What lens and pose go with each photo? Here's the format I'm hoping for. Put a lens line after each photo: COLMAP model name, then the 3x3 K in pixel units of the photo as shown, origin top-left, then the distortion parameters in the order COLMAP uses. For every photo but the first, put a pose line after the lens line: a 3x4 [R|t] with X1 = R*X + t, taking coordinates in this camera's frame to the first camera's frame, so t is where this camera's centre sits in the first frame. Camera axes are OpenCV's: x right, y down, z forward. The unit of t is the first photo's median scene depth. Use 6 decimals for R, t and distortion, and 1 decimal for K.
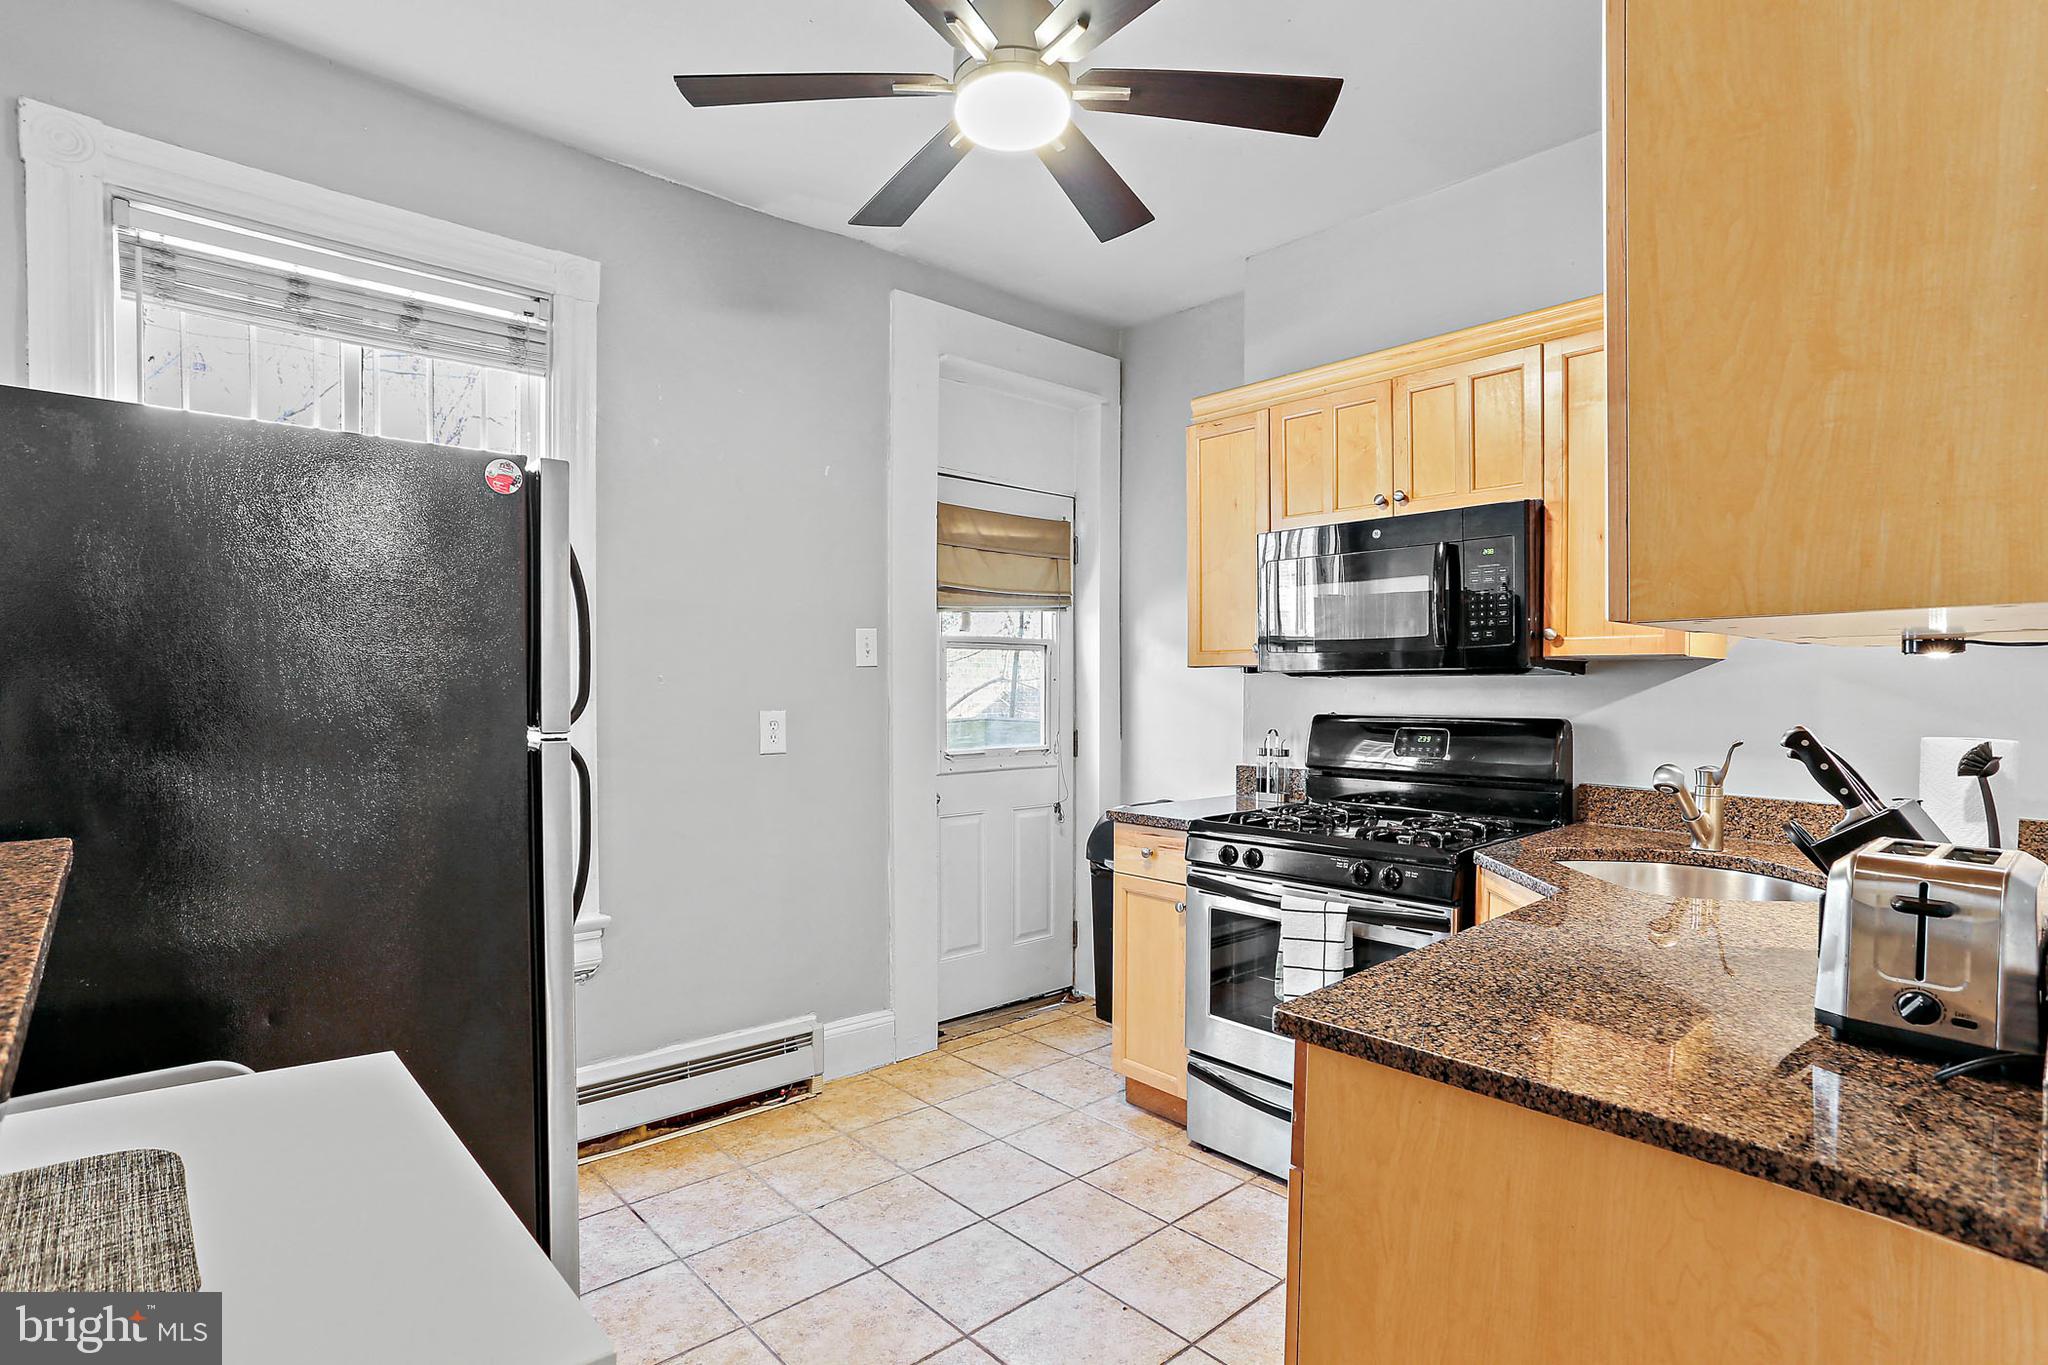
lens RADIAL K [[1026.9, 0, 1024.0], [0, 1026.9, 682.5], [0, 0, 1]] dist [-0.003178, 0.042626]
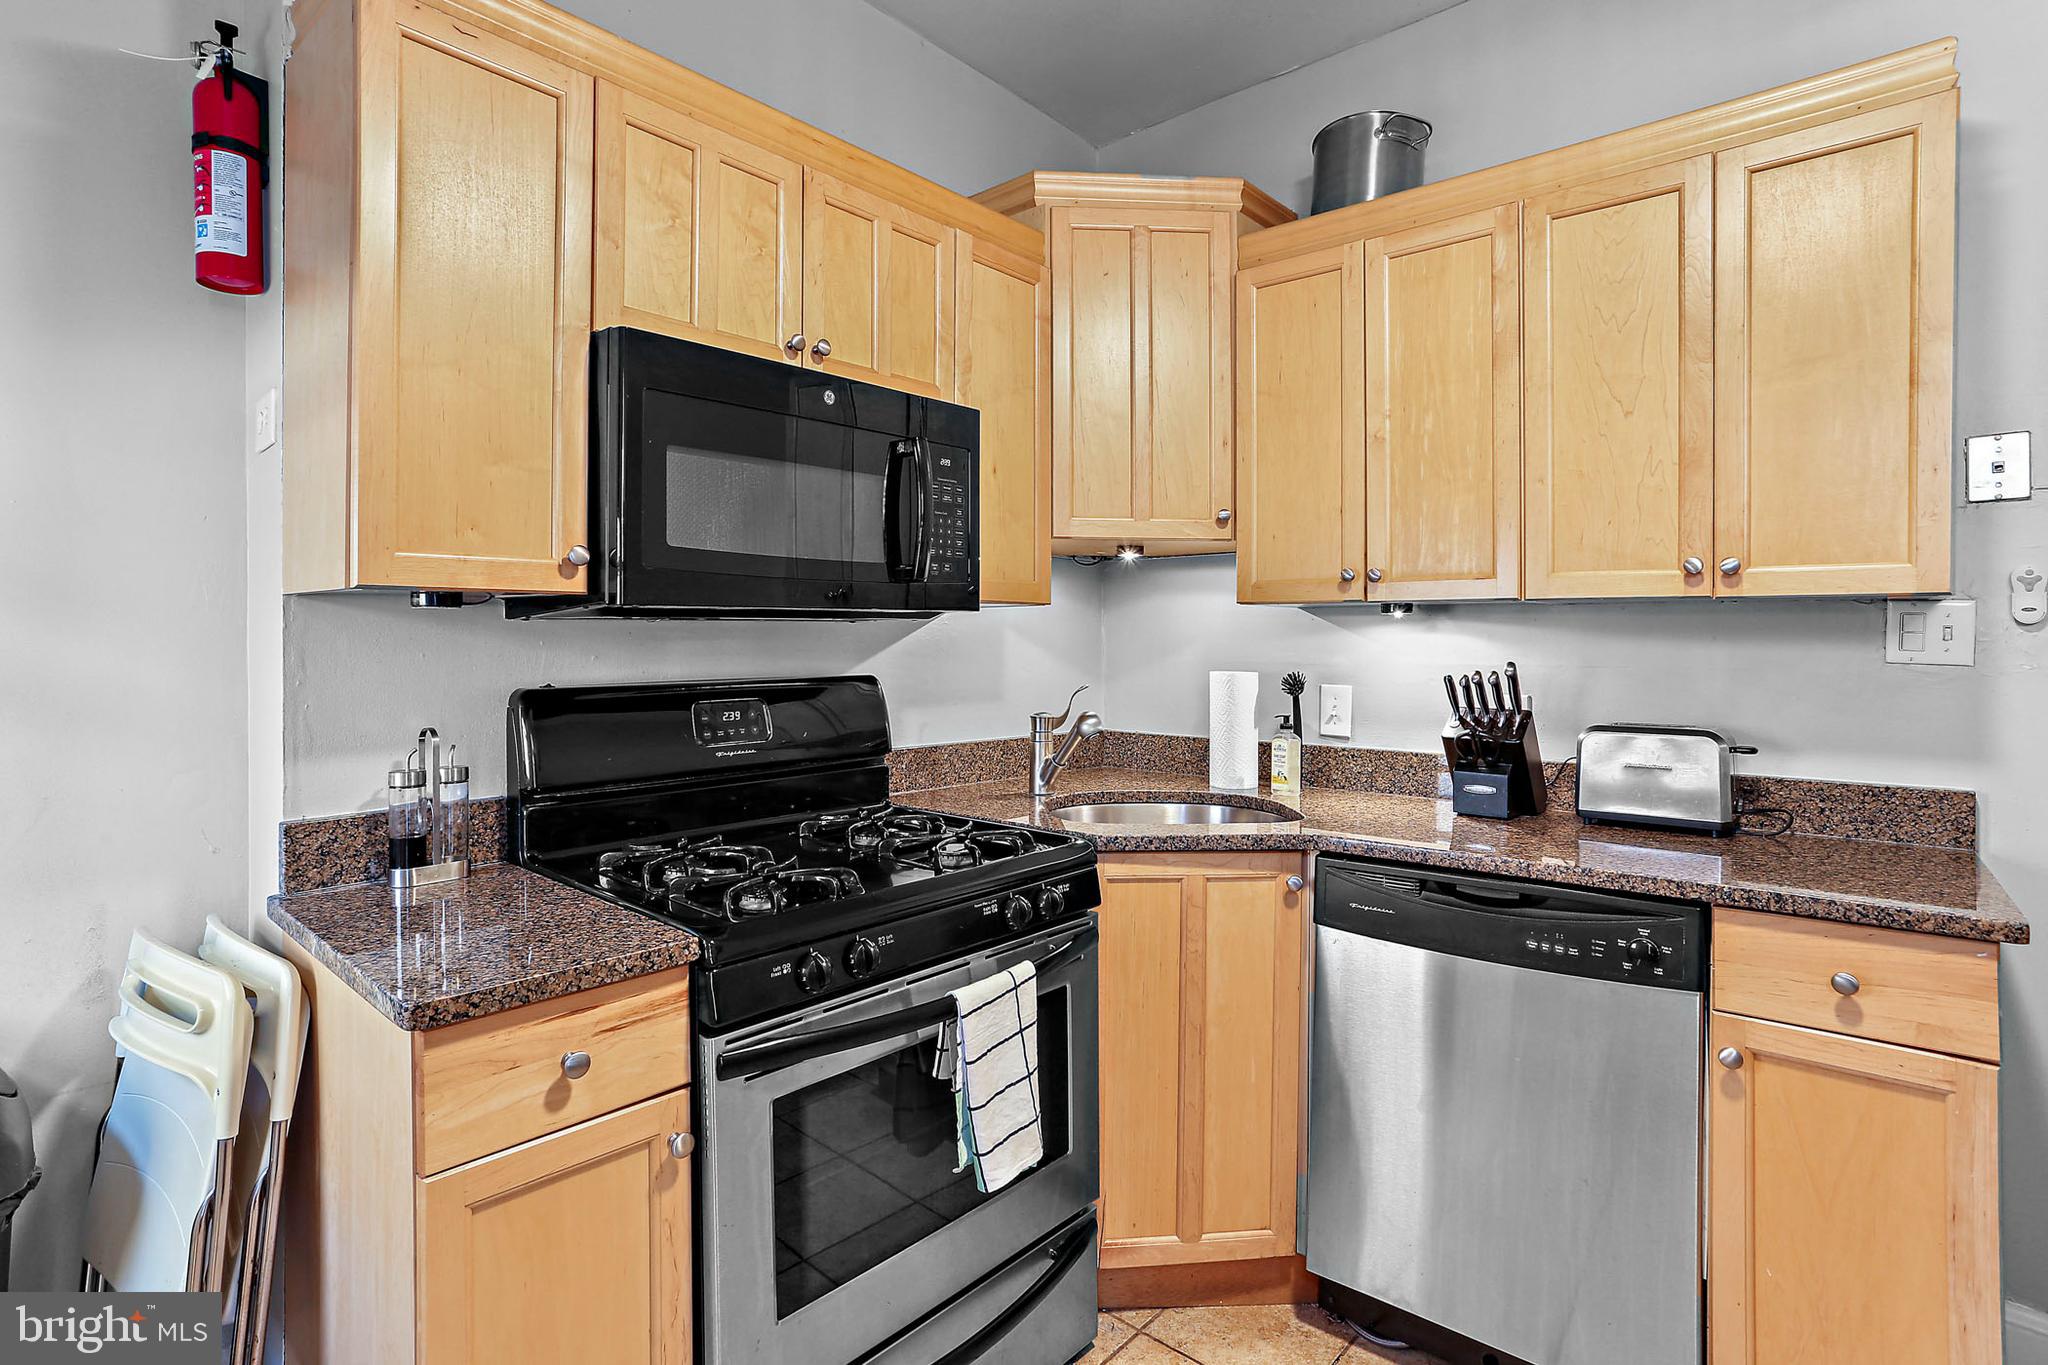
lens RADIAL K [[1070.1, 0, 1024.6], [0, 1070.1, 647.8], [0, 0, 1]] dist [0.000279, 0.050483]
pose [[-0.135365, -0.003434, 0.990790, -0.322942], [-0.006597, 0.999975, 0.002565, 0.009665], [-0.990774, -0.006189, -0.135384, 0.958247]]
